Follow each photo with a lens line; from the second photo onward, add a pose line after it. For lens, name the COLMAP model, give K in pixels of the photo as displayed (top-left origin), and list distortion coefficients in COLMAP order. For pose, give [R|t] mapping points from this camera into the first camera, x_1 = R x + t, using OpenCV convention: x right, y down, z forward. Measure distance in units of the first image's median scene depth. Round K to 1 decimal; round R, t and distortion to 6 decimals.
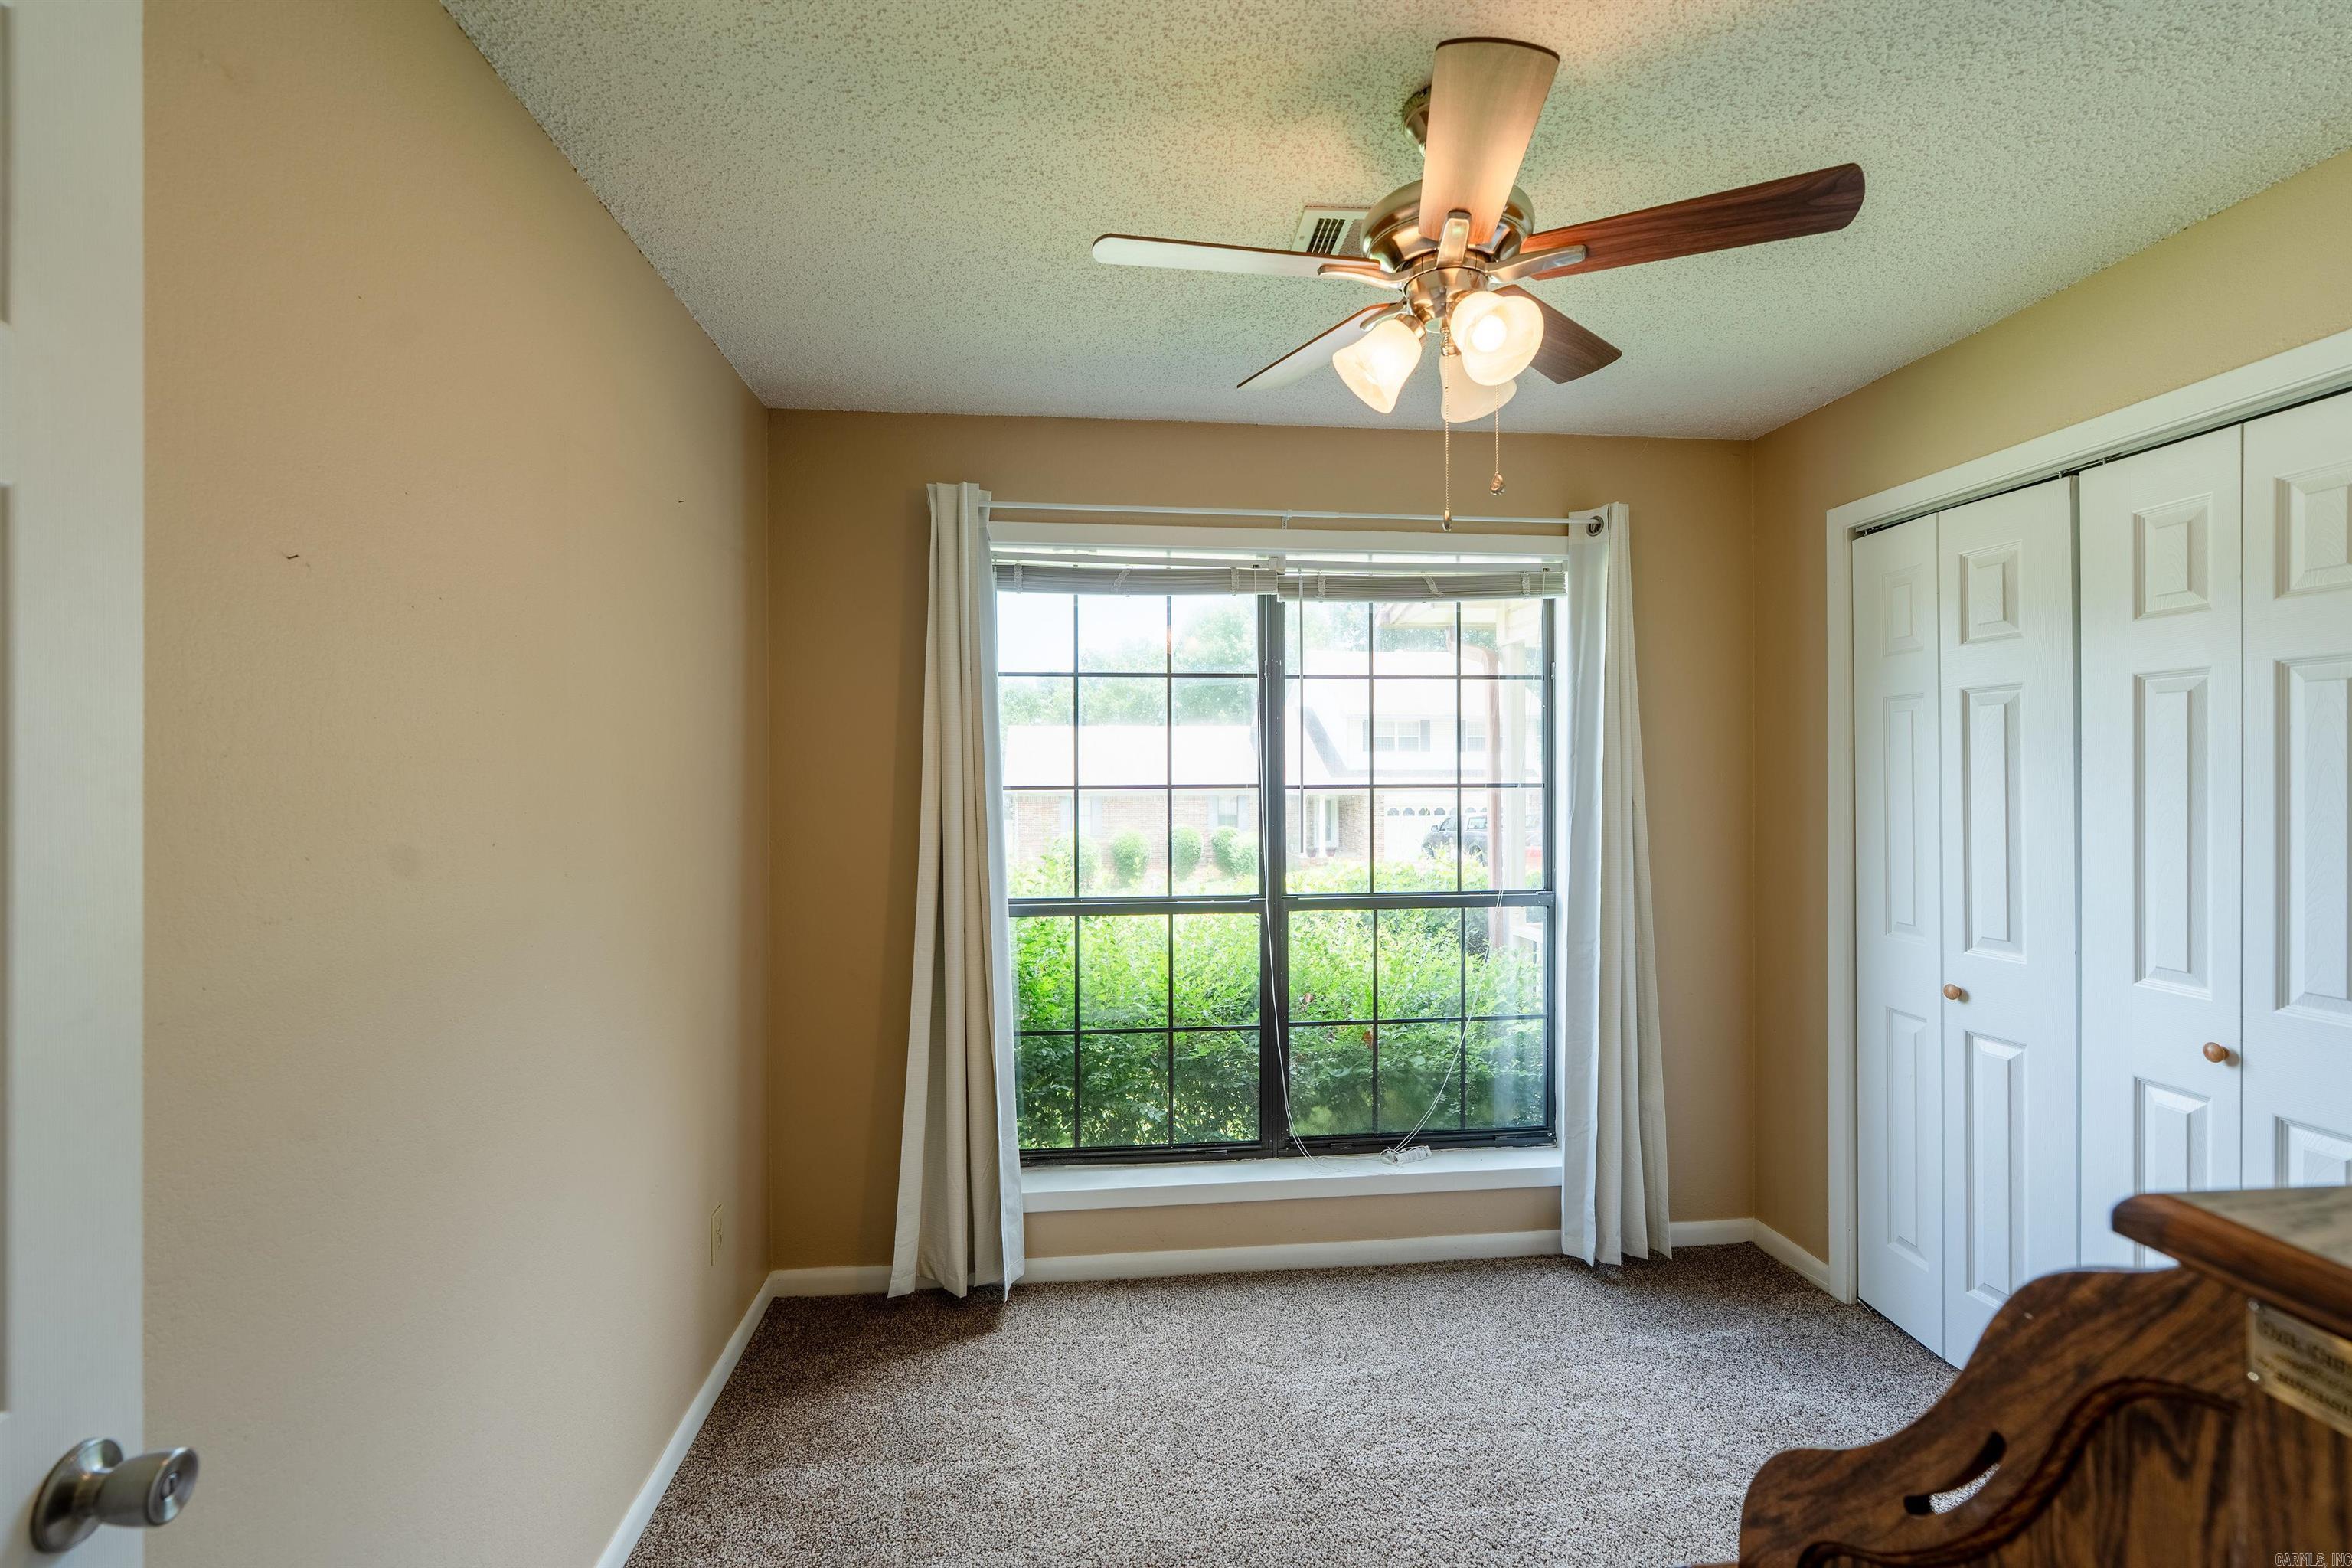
lens RADIAL K [[1070.1, 0, 1170.3], [0, 1070.1, 783.3], [0, 0, 1]] dist [-0.002470, 0.001684]
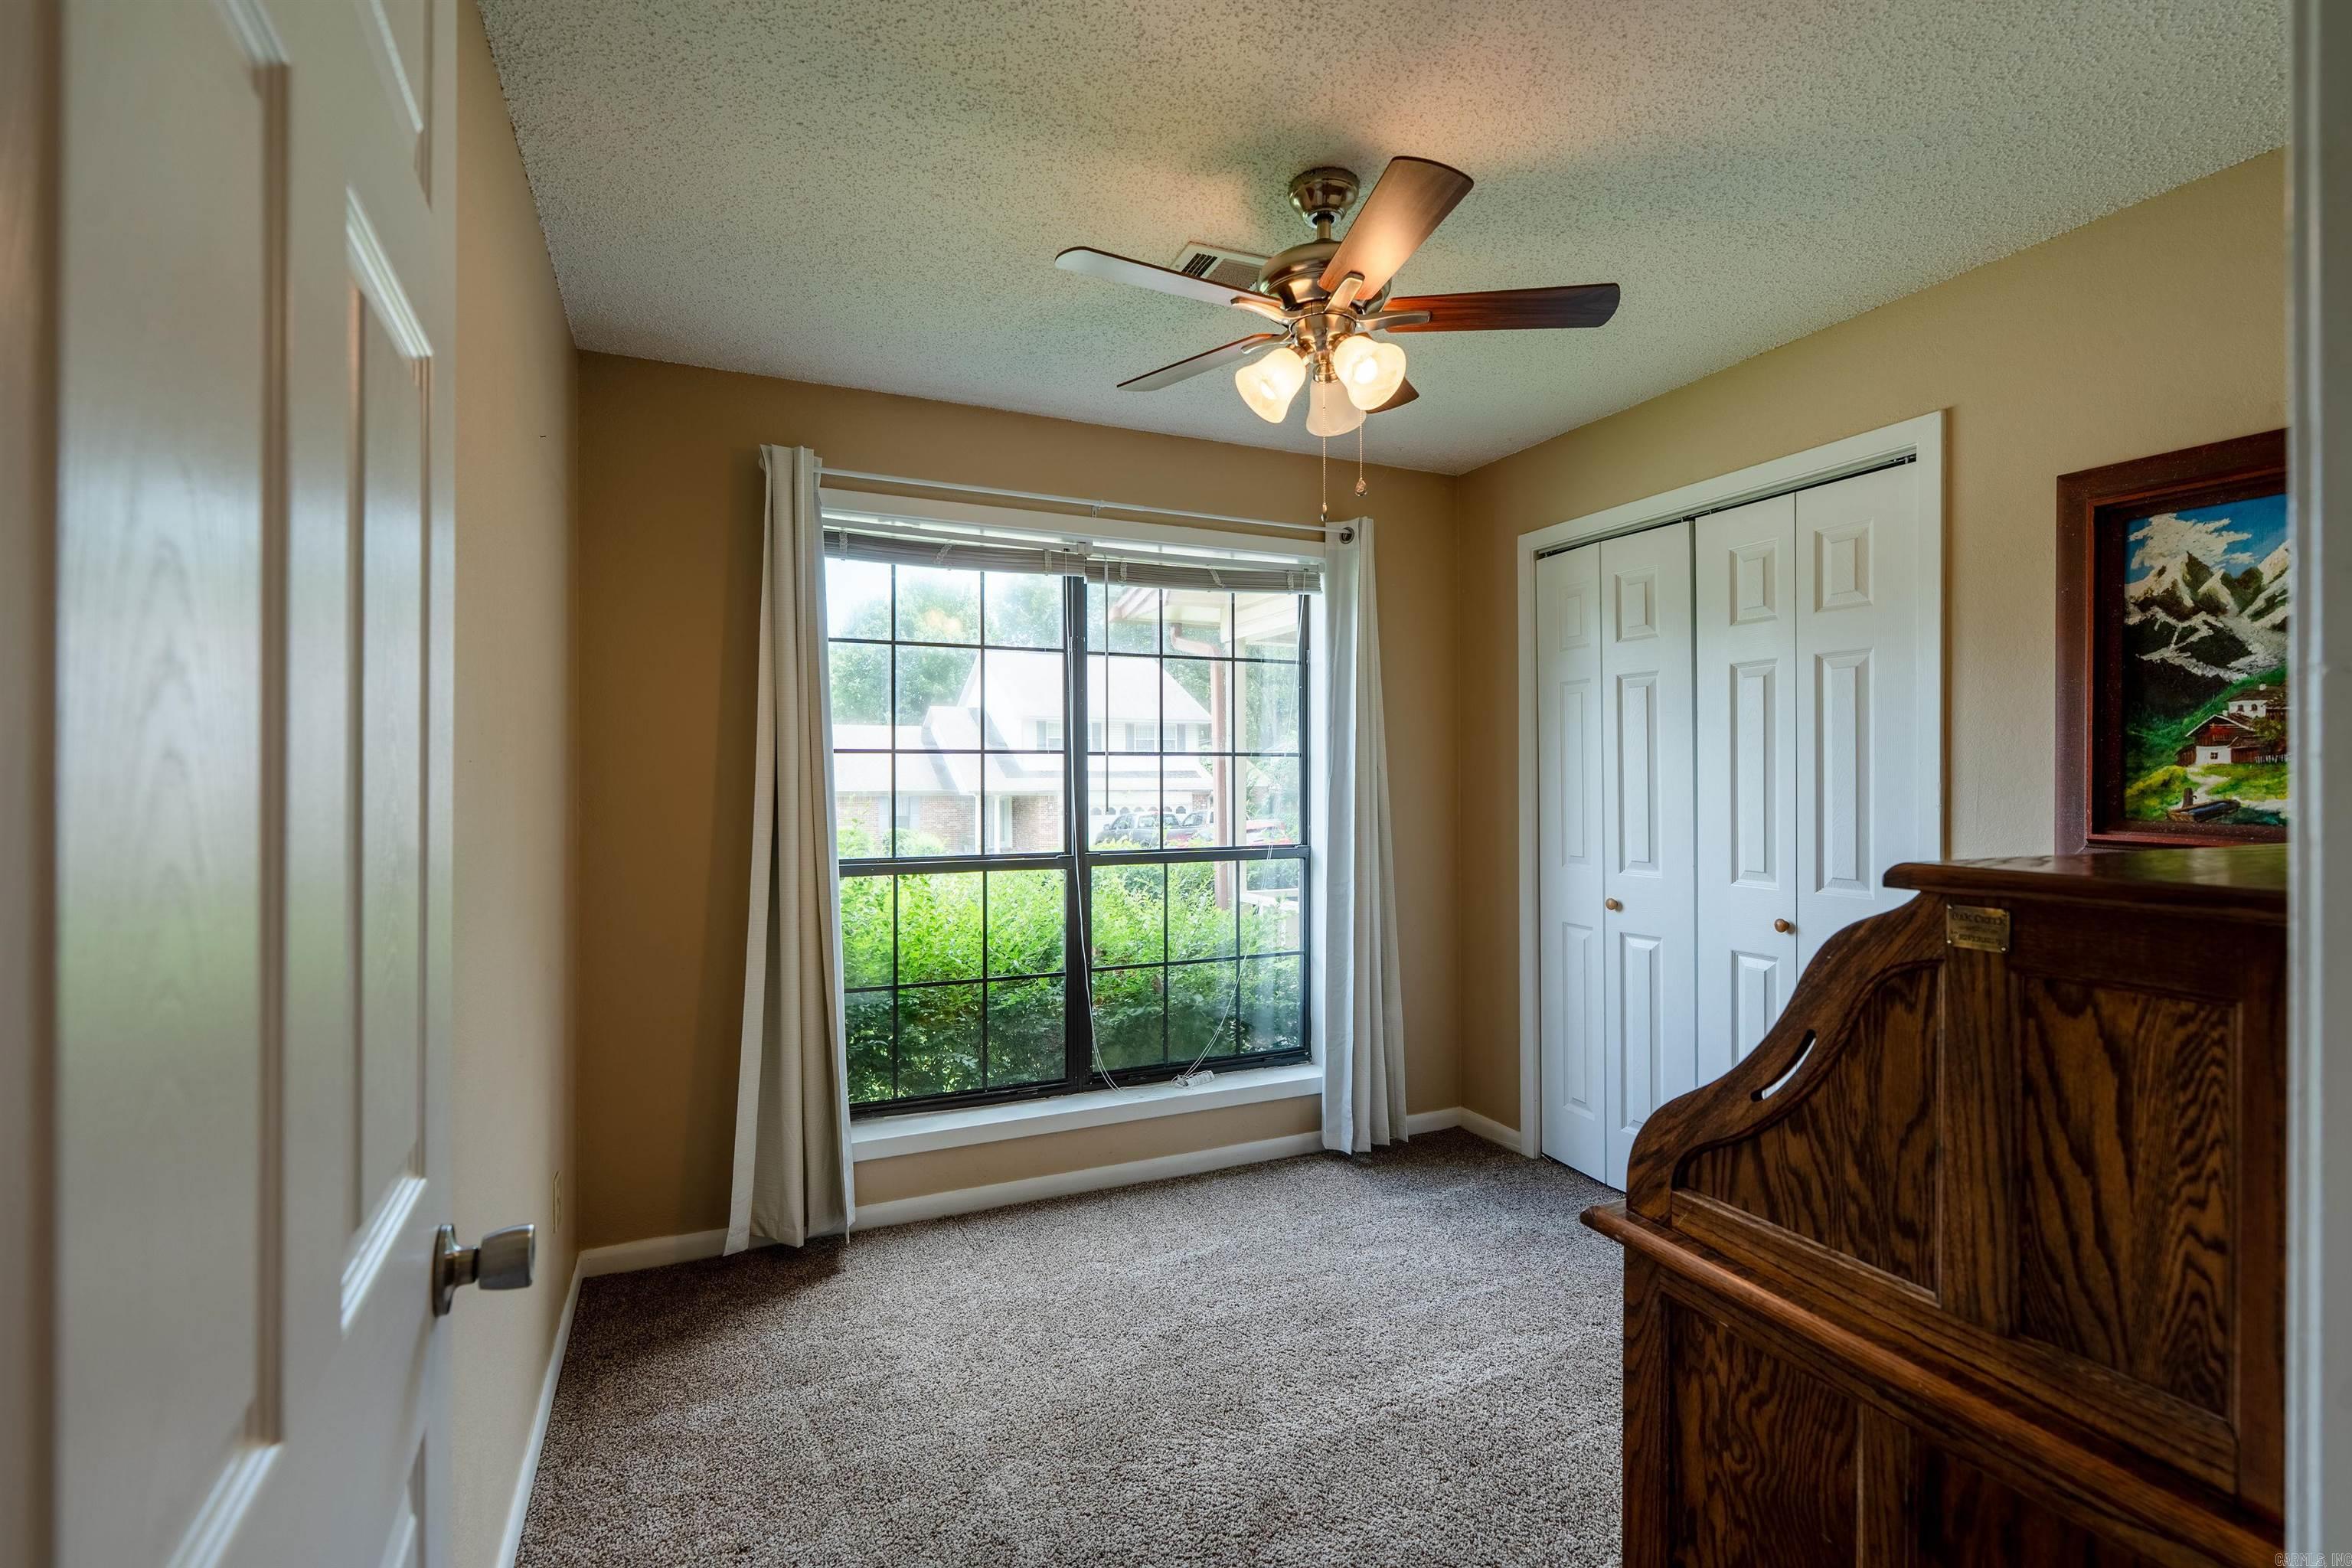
lens RADIAL K [[1075.8, 0, 1173.5], [0, 1075.8, 781.3], [0, 0, 1]] dist [-0.002660, 0.000577]
pose [[0.948929, 0.001145, 0.315486, -0.191118], [0.001136, 0.999975, -0.007048, 0.048747], [-0.315486, 0.007046, 0.948904, -0.088011]]
